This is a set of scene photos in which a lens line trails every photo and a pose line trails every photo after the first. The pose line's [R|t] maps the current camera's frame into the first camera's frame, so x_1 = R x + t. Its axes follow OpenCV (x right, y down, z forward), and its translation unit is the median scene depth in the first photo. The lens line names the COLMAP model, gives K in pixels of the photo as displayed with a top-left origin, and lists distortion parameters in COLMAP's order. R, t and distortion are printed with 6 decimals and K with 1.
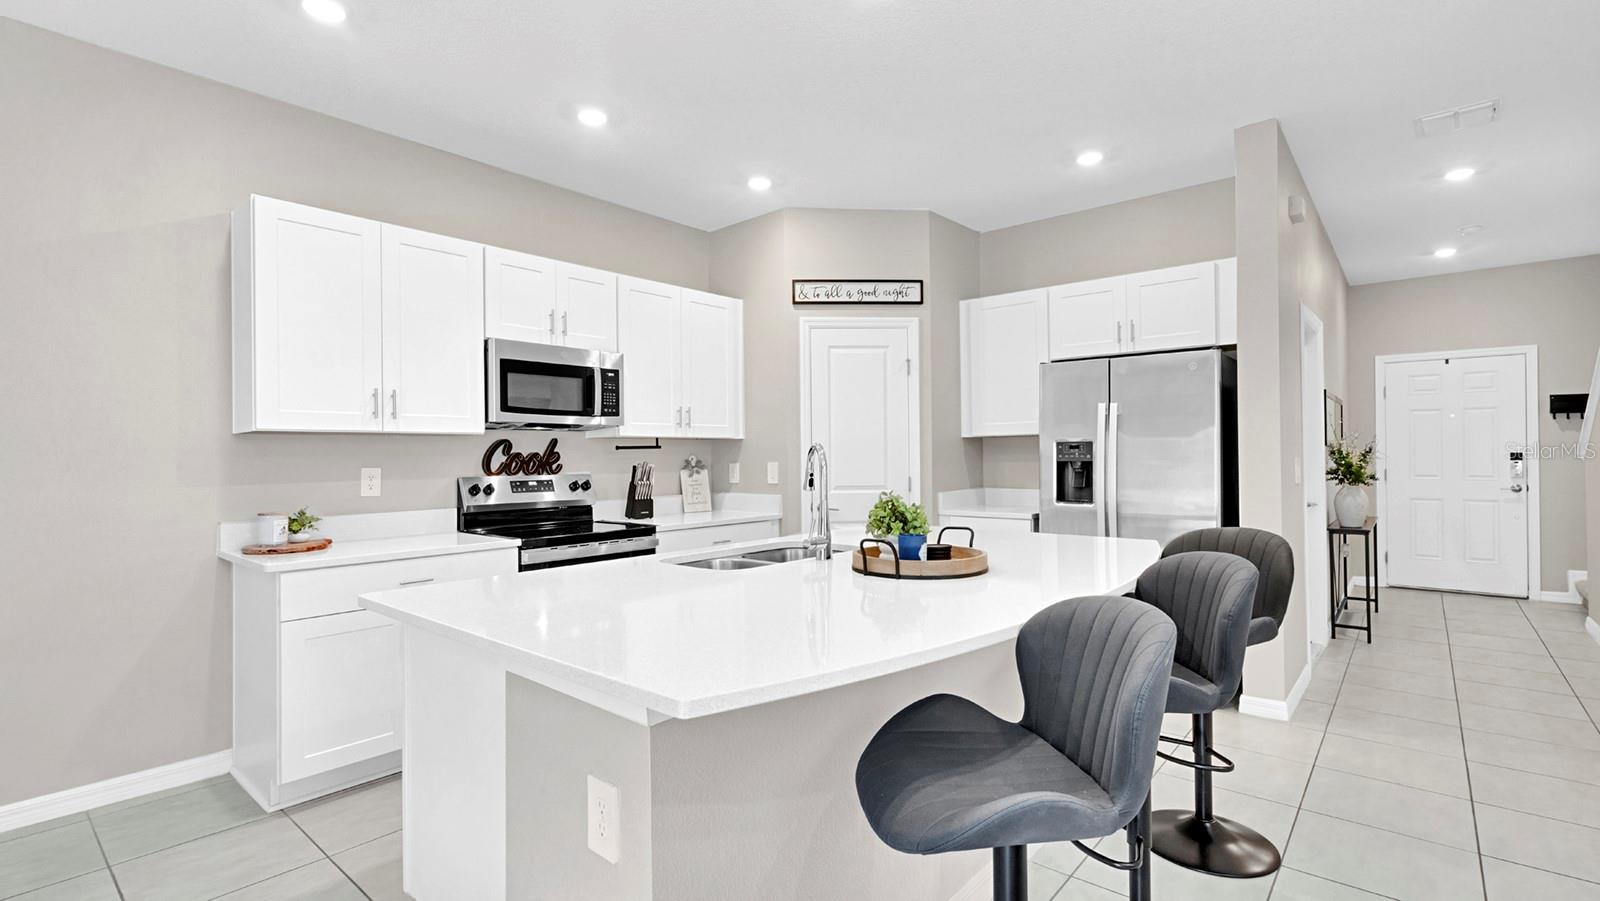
lens RADIAL K [[733.0, 0, 791.5], [0, 733.0, 449.0], [0, 0, 1]] dist [-0.002081, 0.000280]
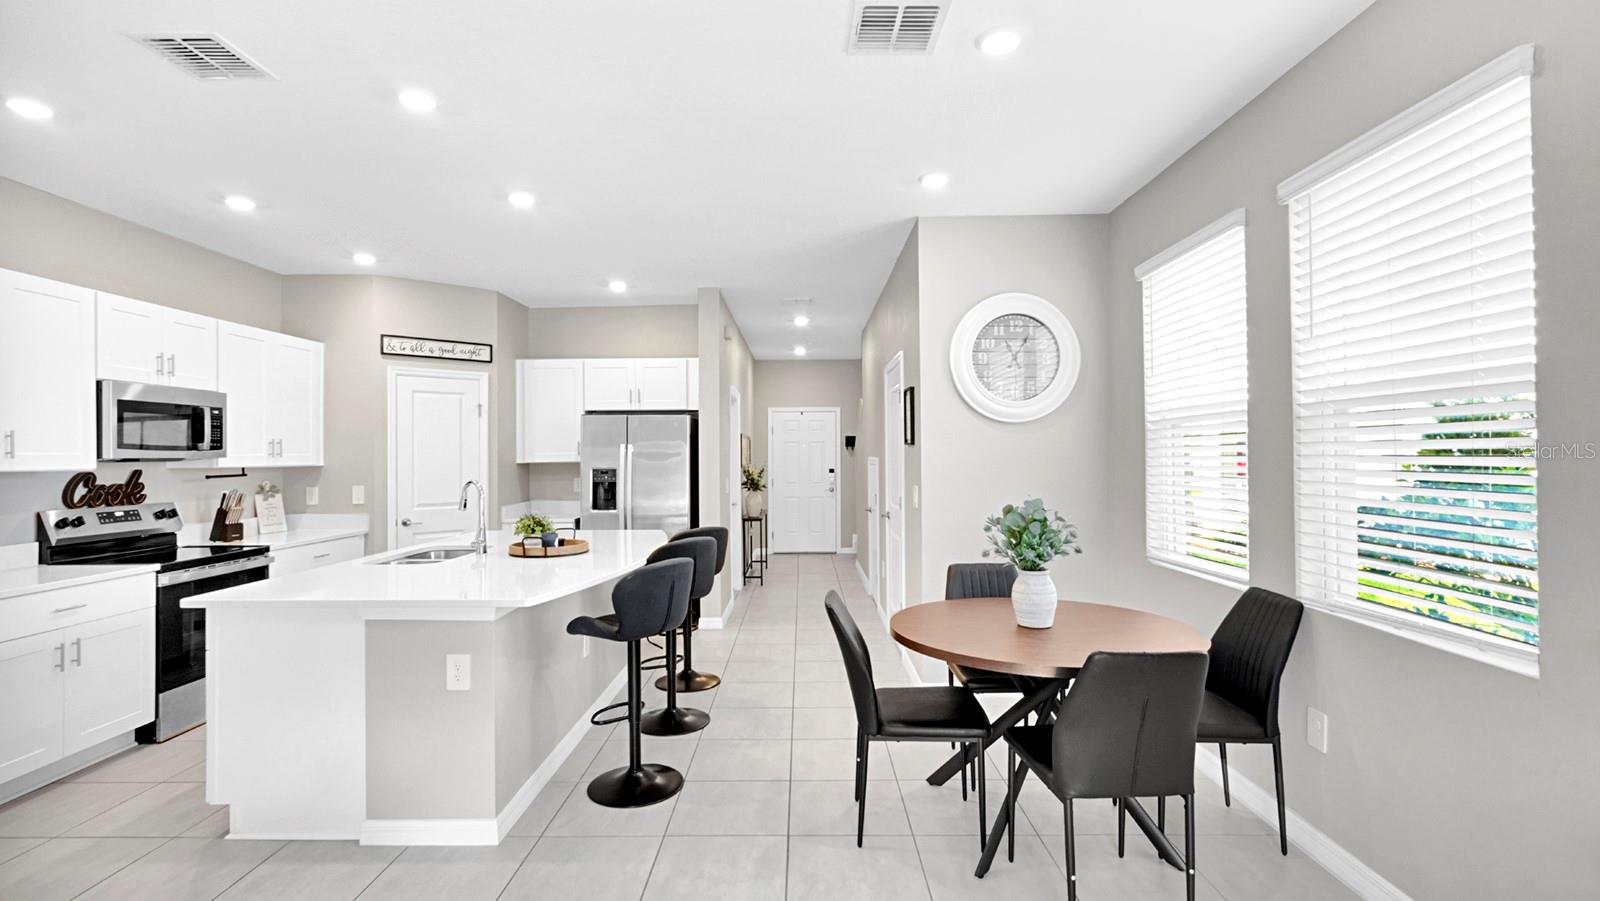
lens RADIAL K [[727.4, 0, 792.0], [0, 727.4, 448.1], [0, 0, 1]] dist [-0.001568, 0.000182]
pose [[0.767455, 0.010166, 0.641022, -0.243747], [-0.004927, 0.999938, -0.009959, -0.035267], [-0.641084, 0.004484, 0.767458, -0.345933]]
